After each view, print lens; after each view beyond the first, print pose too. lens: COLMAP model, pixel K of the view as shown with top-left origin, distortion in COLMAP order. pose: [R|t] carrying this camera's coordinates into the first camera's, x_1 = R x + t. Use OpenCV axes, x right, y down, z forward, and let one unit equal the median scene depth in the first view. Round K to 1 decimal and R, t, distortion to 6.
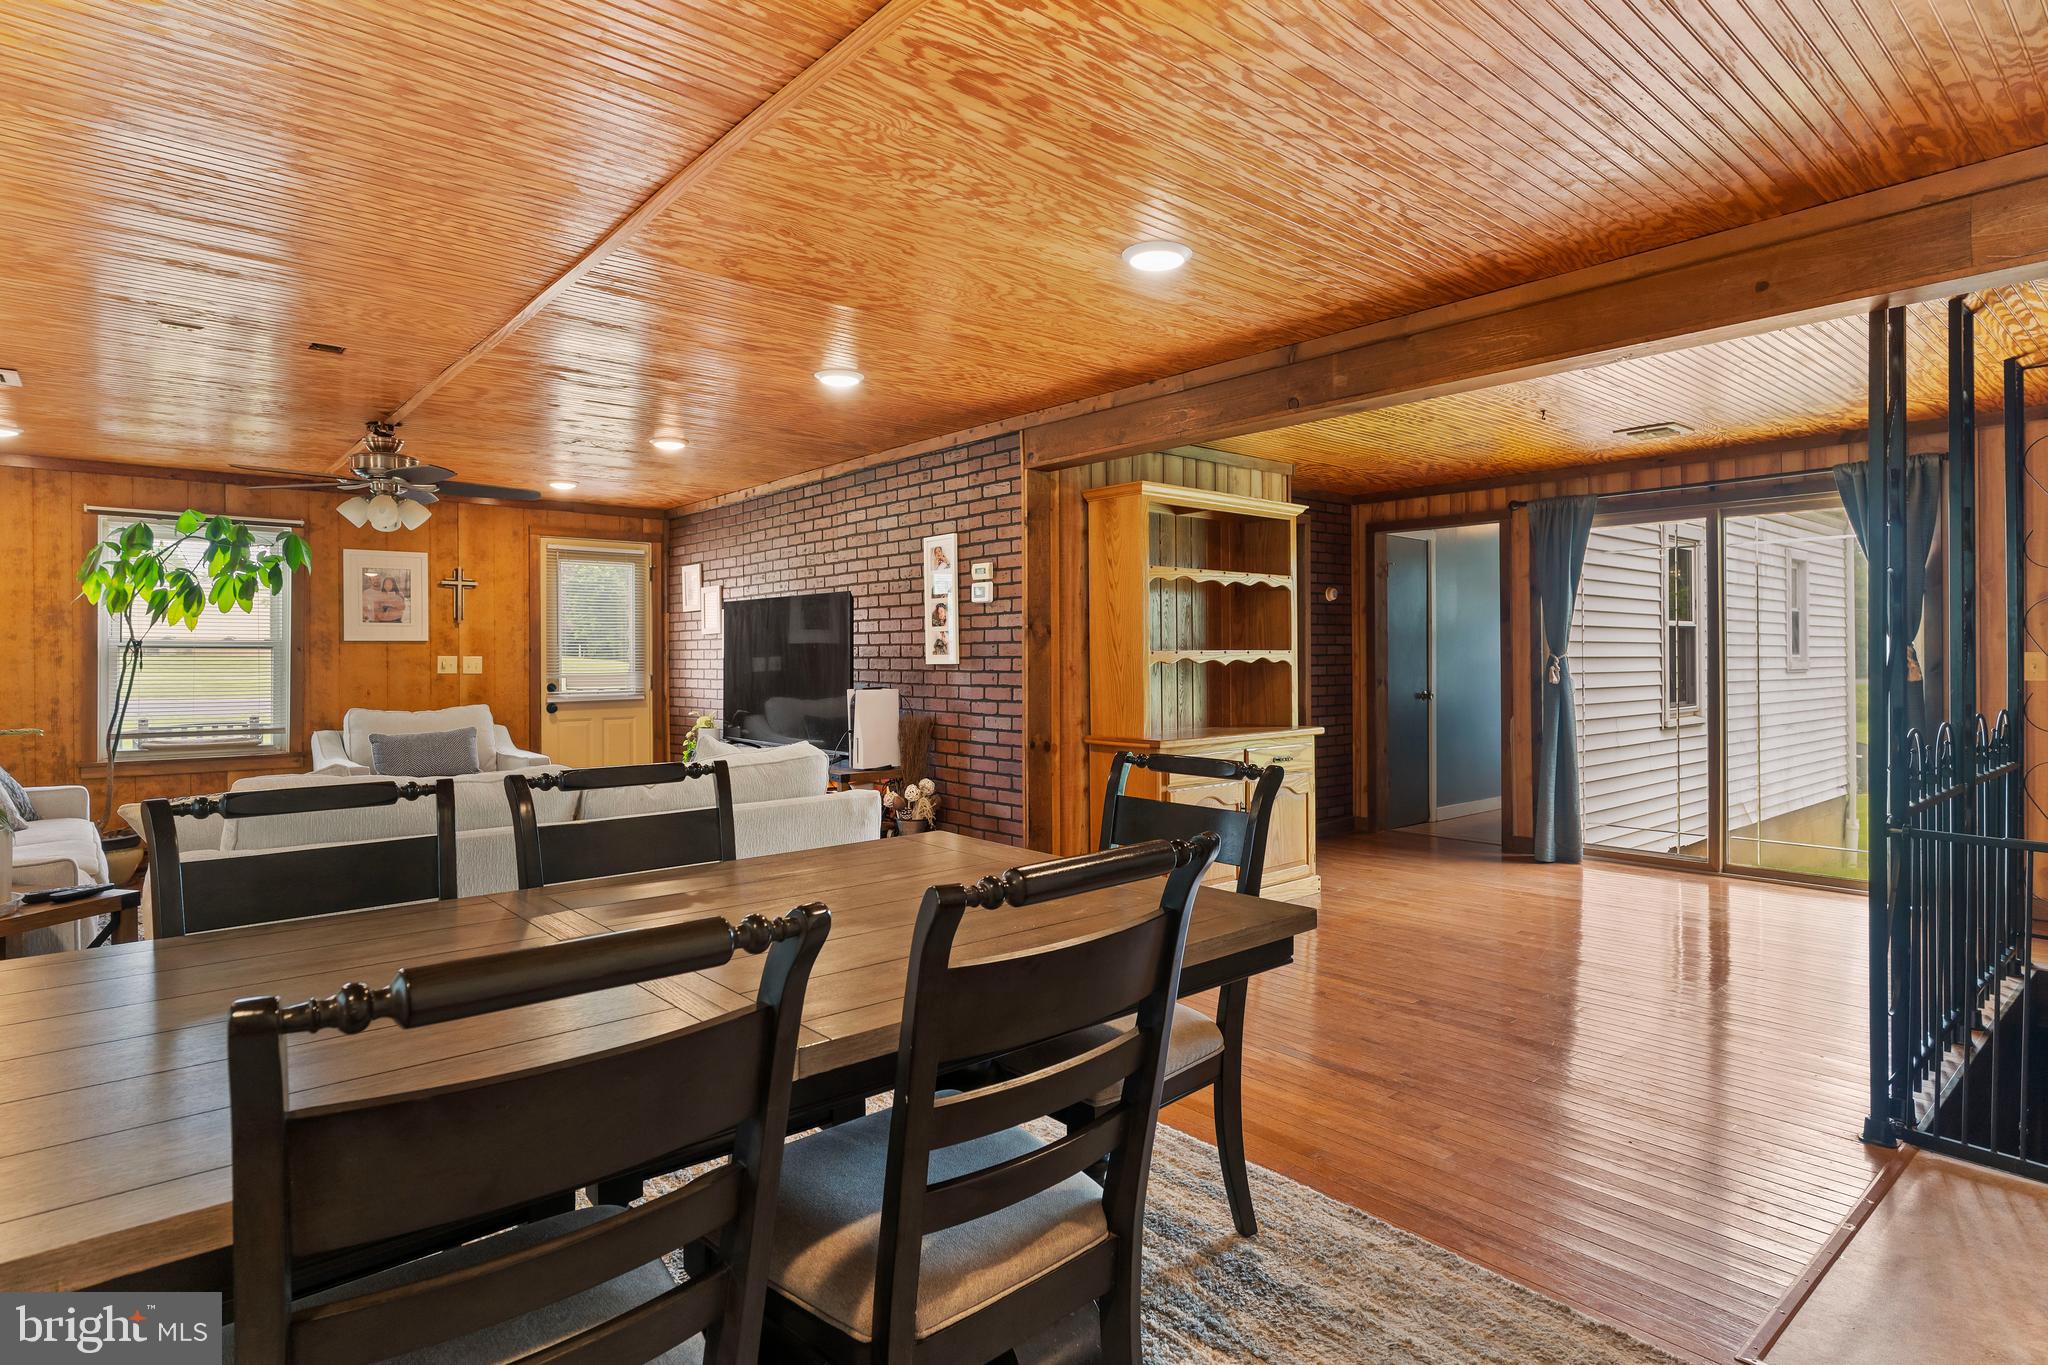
lens RADIAL K [[1056.2, 0, 1019.2], [0, 1056.2, 670.7], [0, 0, 1]] dist [-0.008508, 0.006772]
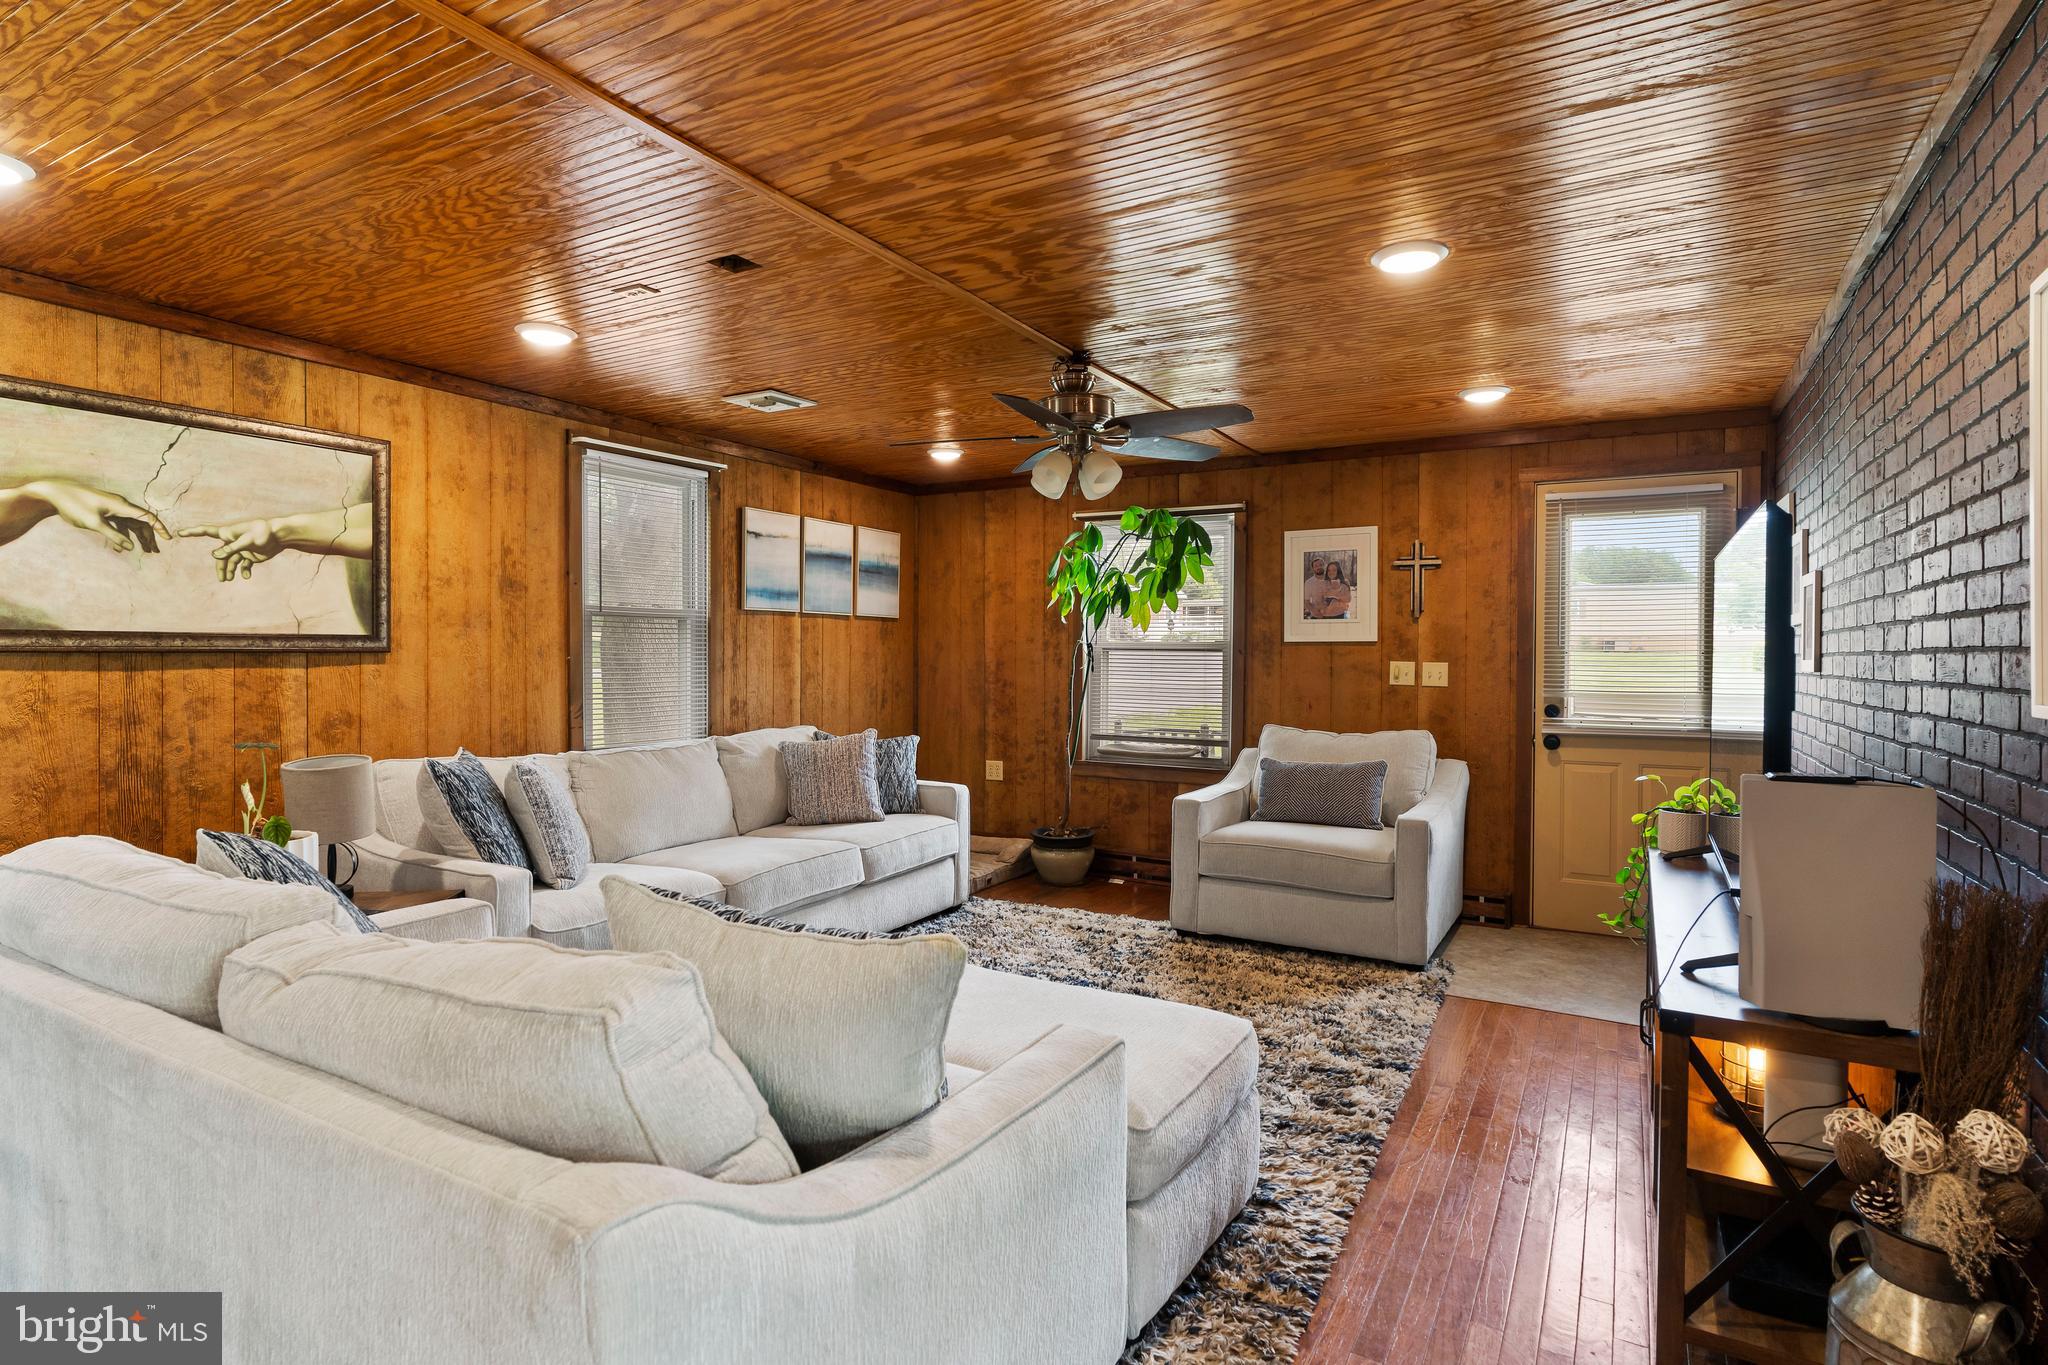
lens RADIAL K [[1056.2, 0, 1019.2], [0, 1056.2, 670.7], [0, 0, 1]] dist [-0.008508, 0.006772]
pose [[0.329445, 0.020240, -0.943958, 0.074667], [-0.020714, 0.999685, 0.014206, -0.012764], [0.943948, 0.014873, 0.329760, 0.511502]]
